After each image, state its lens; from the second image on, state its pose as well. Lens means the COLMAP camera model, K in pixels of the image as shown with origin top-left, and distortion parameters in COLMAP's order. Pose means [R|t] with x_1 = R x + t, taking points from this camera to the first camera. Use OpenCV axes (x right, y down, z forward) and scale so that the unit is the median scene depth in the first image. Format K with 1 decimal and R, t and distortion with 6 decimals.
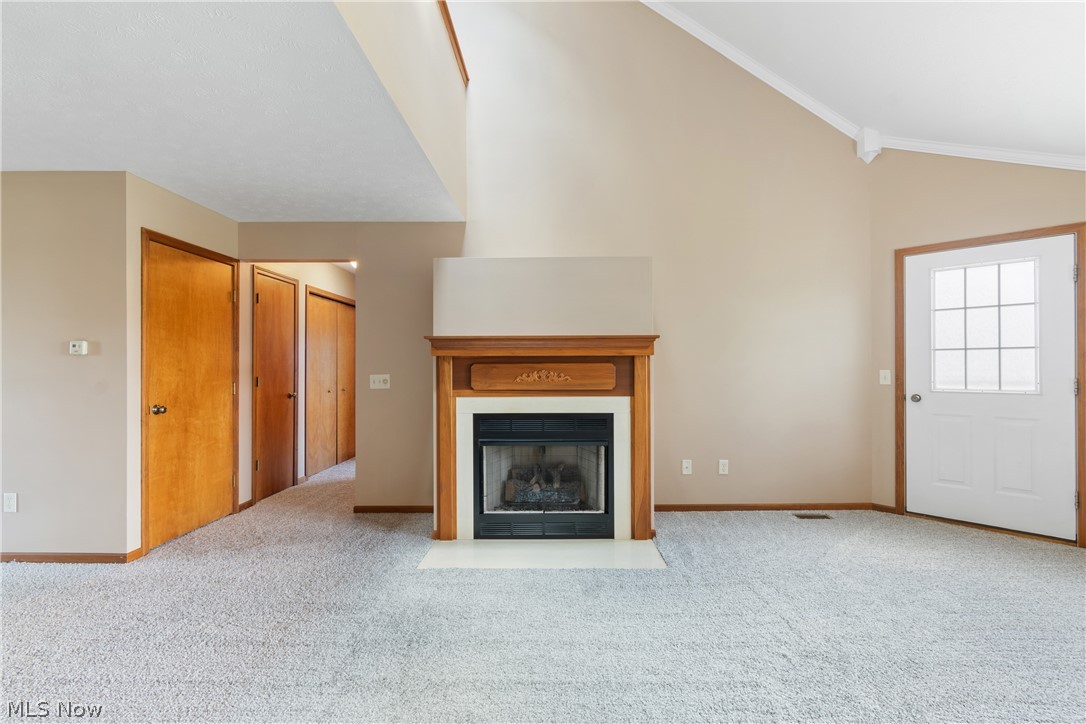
lens RADIAL K [[481.6, 0, 547.5], [0, 481.6, 365.9], [0, 0, 1]] dist [-0.000896, -0.000368]
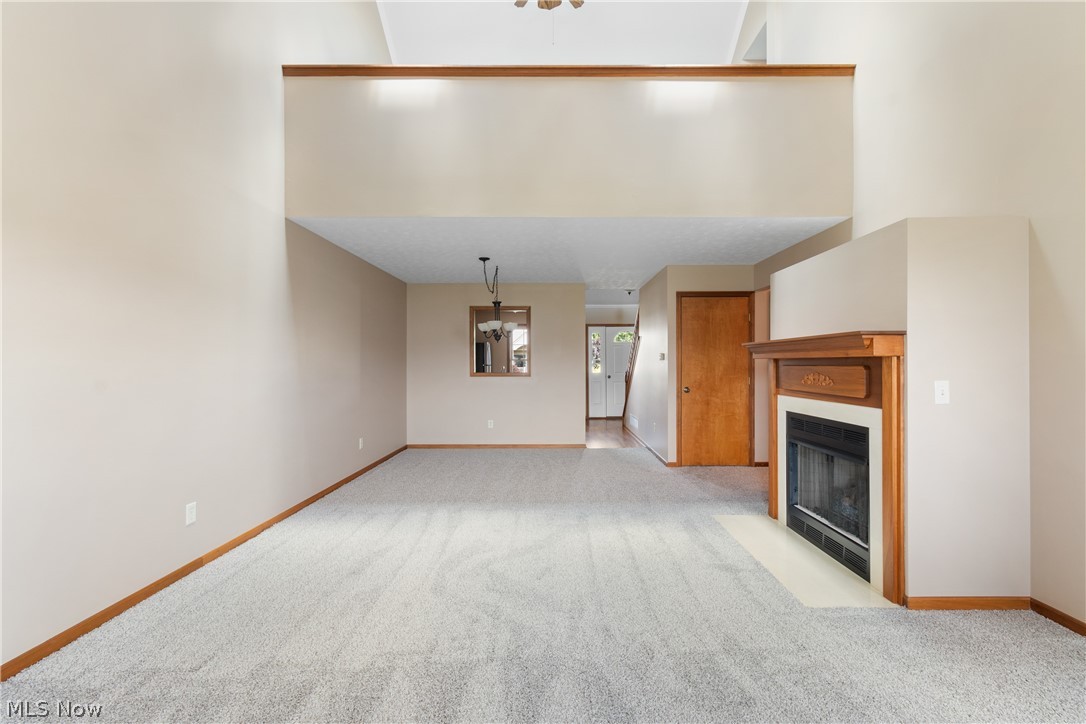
lens RADIAL K [[481.6, 0, 547.7], [0, 481.6, 363.1], [0, 0, 1]] dist [-0.000896, -0.000368]
pose [[-0.010260, 0.001647, -0.999946, 0.947029], [0.007844, 0.999968, 0.001567, -0.015654], [0.999917, -0.007827, -0.010273, 0.472393]]
